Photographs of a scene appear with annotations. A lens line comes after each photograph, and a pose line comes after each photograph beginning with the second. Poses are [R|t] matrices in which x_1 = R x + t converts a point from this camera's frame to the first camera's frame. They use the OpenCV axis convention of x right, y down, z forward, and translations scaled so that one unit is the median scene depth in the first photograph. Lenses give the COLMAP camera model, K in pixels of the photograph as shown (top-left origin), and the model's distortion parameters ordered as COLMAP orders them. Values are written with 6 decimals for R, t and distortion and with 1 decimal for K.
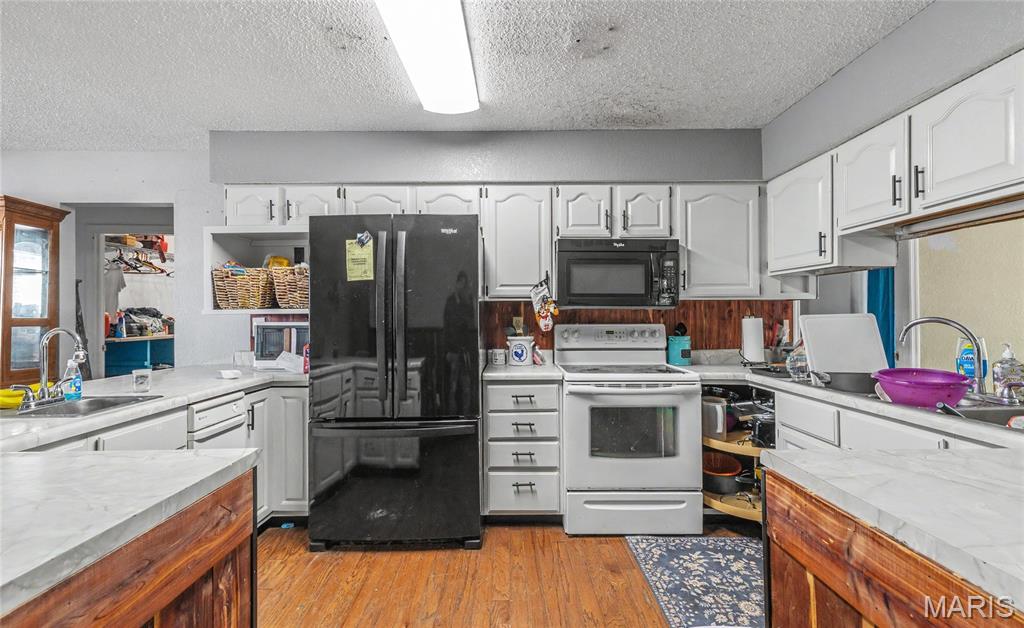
lens RADIAL K [[456.3, 0, 515.0], [0, 456.3, 312.3], [0, 0, 1]] dist [-0.002293, -0.000705]
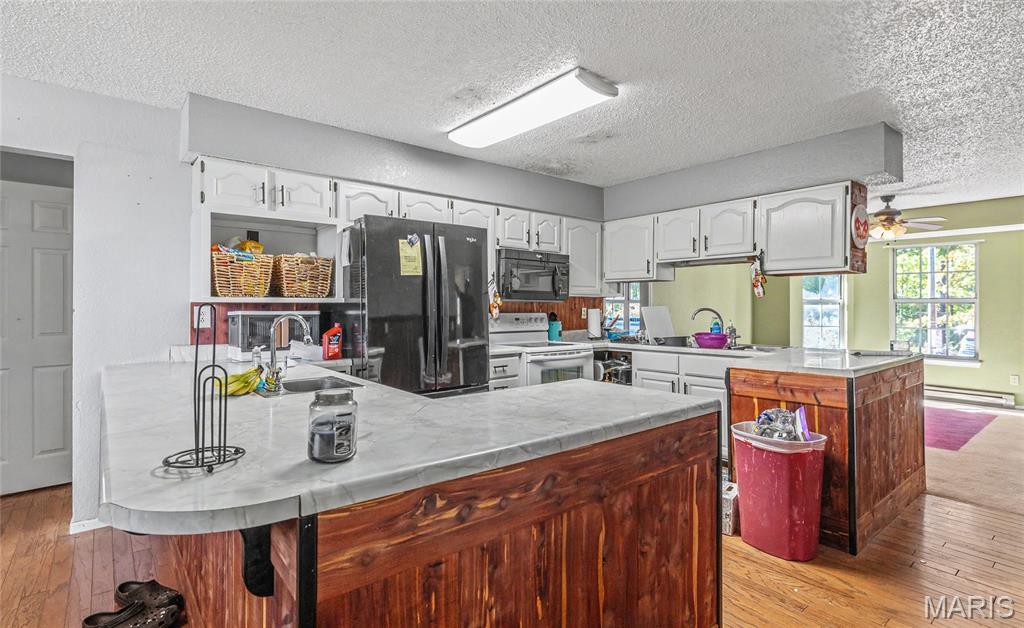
lens RADIAL K [[499.7, 0, 513.4], [0, 499.7, 306.2], [0, 0, 1]] dist [0.000591, -0.000137]
pose [[0.774997, 0.006236, 0.631934, -0.792451], [-0.006158, 0.999978, -0.002316, 0.009816], [-0.631935, -0.002097, 0.775019, -0.137921]]
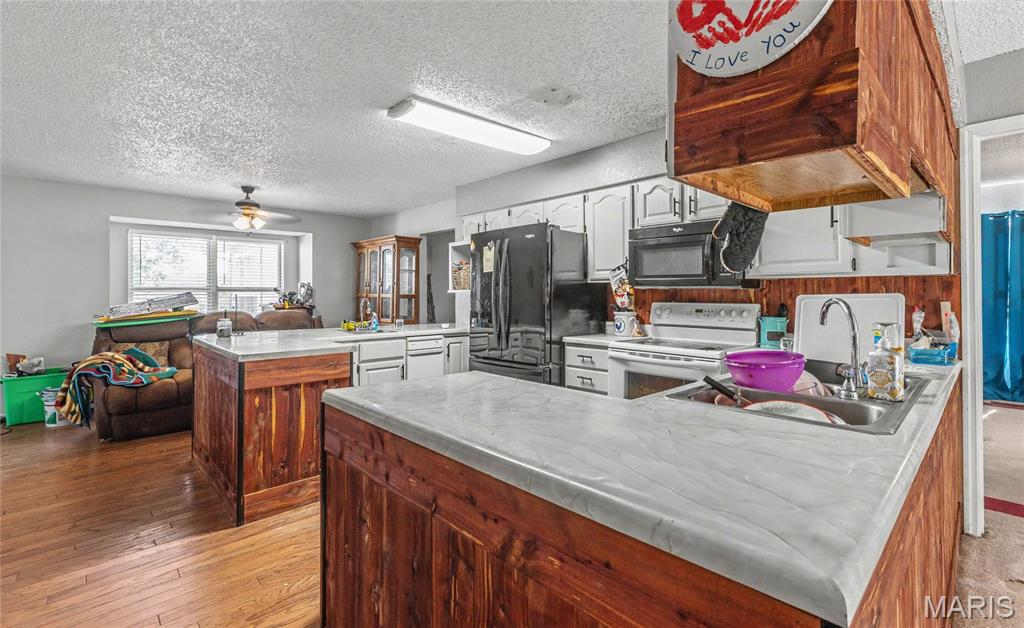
lens RADIAL K [[456.3, 0, 510.6], [0, 456.3, 295.7], [0, 0, 1]] dist [-0.002293, -0.000705]
pose [[0.679185, 0.006649, -0.733937, 0.745024], [0.000670, 0.999953, 0.009679, -0.000903], [0.733967, -0.007066, 0.679148, -0.029548]]
